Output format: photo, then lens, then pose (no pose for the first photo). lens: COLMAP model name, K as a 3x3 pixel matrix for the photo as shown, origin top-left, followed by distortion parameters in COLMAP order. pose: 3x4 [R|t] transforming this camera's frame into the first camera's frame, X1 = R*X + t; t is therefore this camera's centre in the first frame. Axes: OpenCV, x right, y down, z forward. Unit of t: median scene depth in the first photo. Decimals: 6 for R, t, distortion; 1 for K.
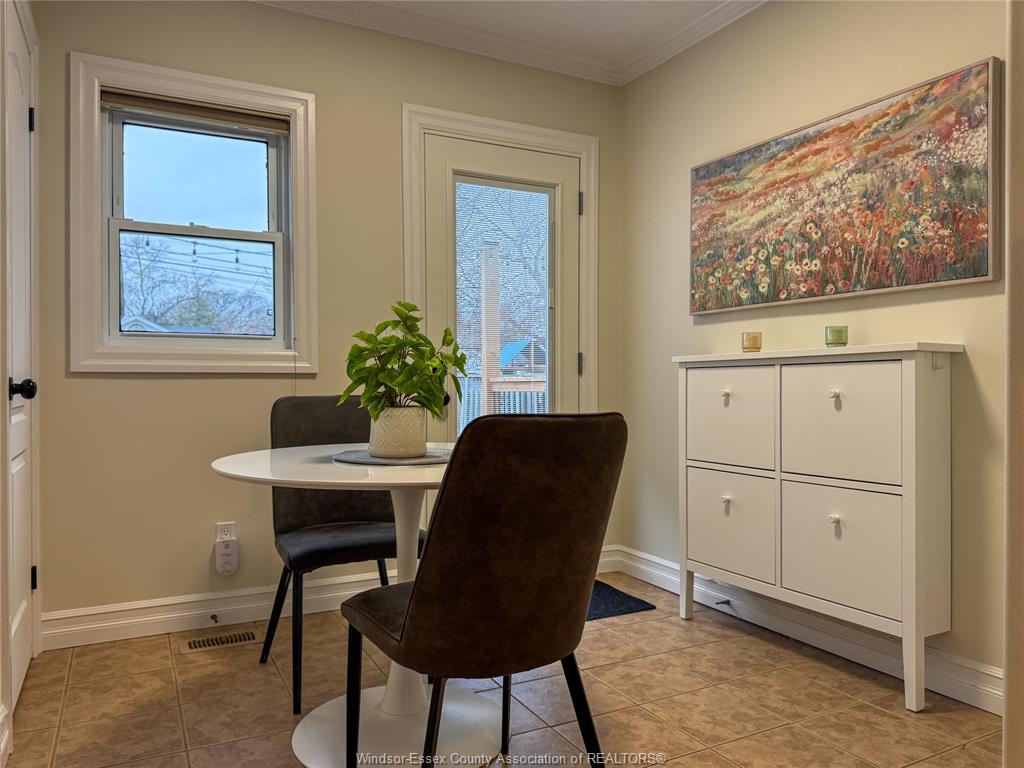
lens RADIAL K [[728.6, 0, 517.5], [0, 728.6, 388.0], [0, 0, 1]] dist [0.056789, -0.069211]
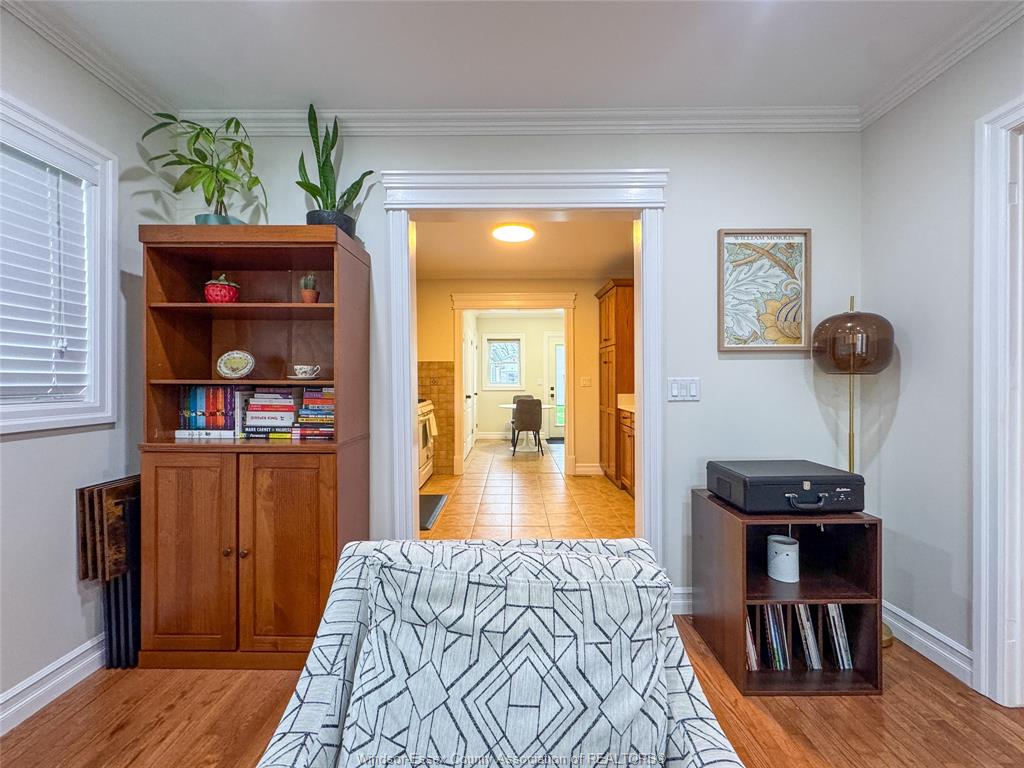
lens RADIAL K [[414.2, 0, 512.3], [0, 414.2, 386.2], [0, 0, 1]] dist [-0.007131, -0.000086]
pose [[0.882211, 0.003681, -0.470840, 1.107720], [-0.001360, 0.999985, 0.005270, -0.071414], [0.470852, -0.004009, 0.882203, -1.718759]]
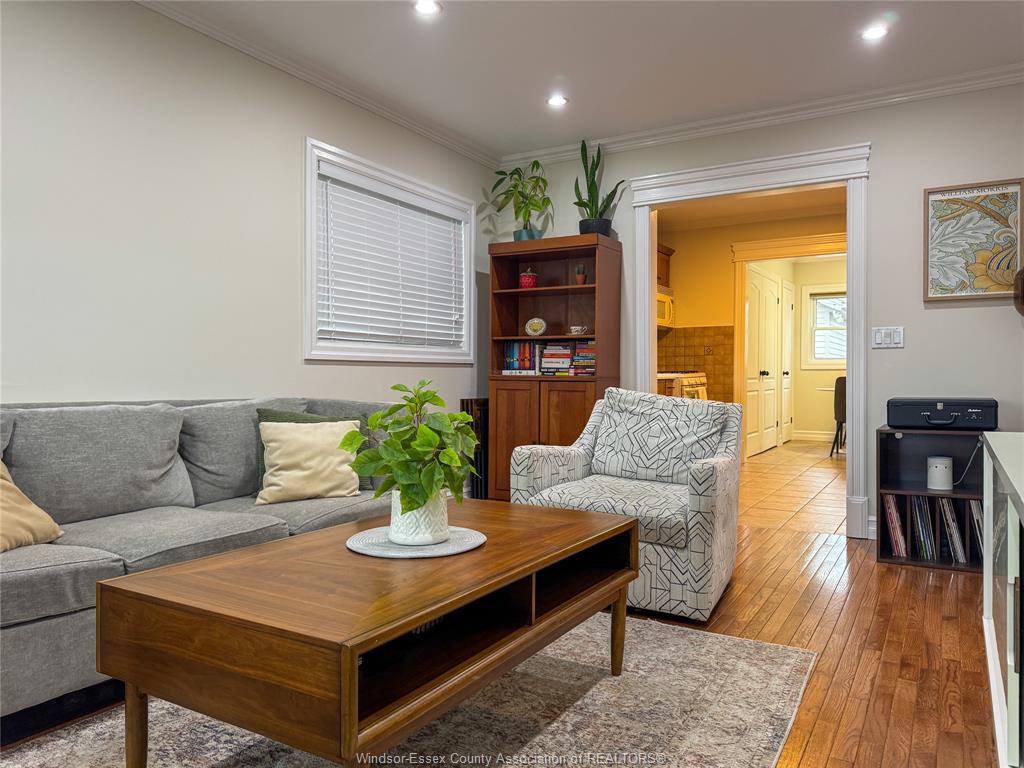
lens RADIAL K [[723.0, 0, 512.6], [0, 723.0, 387.3], [0, 0, 1]] dist [0.108076, -0.164698]
pose [[0.521478, 0.015811, -0.853118, 1.926298], [-0.005535, 0.999870, 0.015148, 0.023172], [0.853247, -0.003178, 0.521498, -2.346309]]
